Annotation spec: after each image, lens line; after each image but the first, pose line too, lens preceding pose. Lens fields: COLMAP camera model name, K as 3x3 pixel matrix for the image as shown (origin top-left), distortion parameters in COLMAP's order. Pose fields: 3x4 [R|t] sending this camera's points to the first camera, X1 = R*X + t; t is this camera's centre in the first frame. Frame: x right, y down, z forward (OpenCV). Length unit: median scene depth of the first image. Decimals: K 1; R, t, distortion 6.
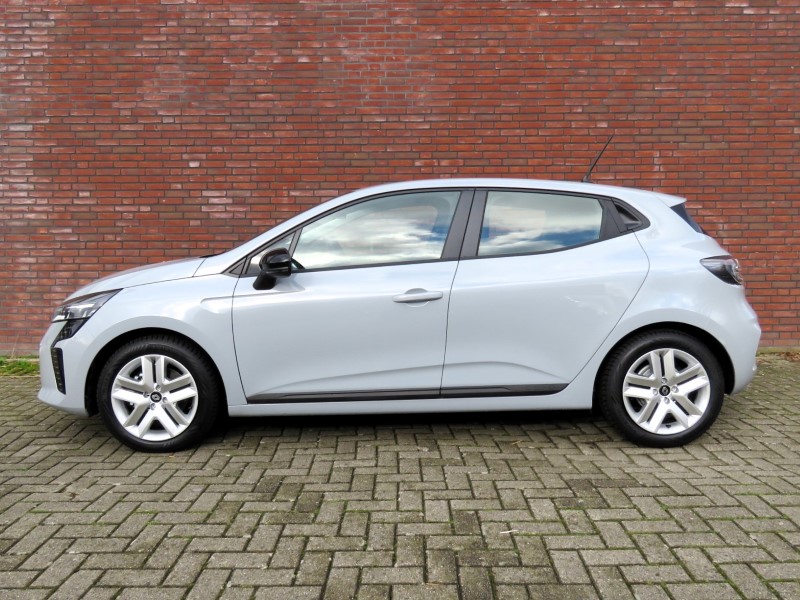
lens RADIAL K [[615.9, 0, 404.7], [0, 615.9, 297.7], [0, 0, 1]] dist [0.004729, 0.004062]
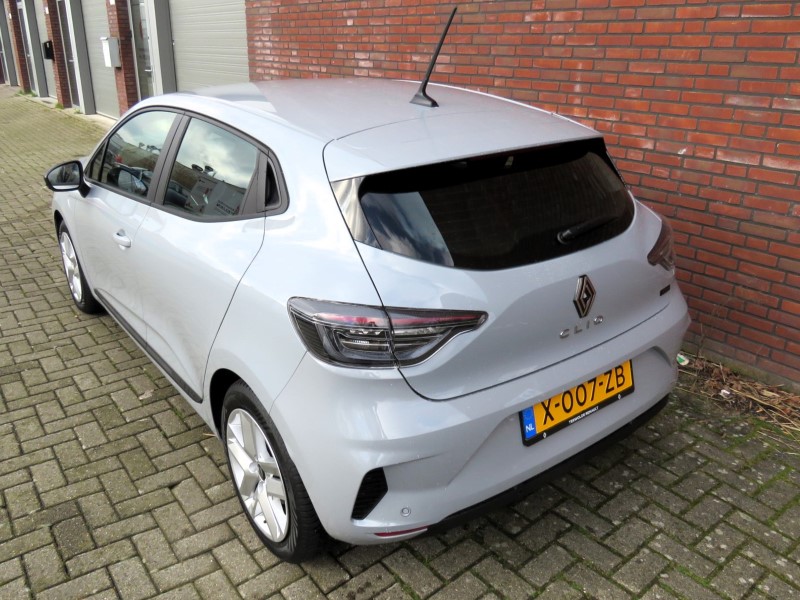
lens RADIAL K [[615.9, 0, 404.7], [0, 615.9, 297.7], [0, 0, 1]] dist [0.004729, 0.004062]
pose [[0.623381, 0.310303, -0.717710, 0.914434], [-0.082026, 0.938772, 0.334634, -0.250084], [0.777604, -0.149733, 0.610666, 0.739716]]
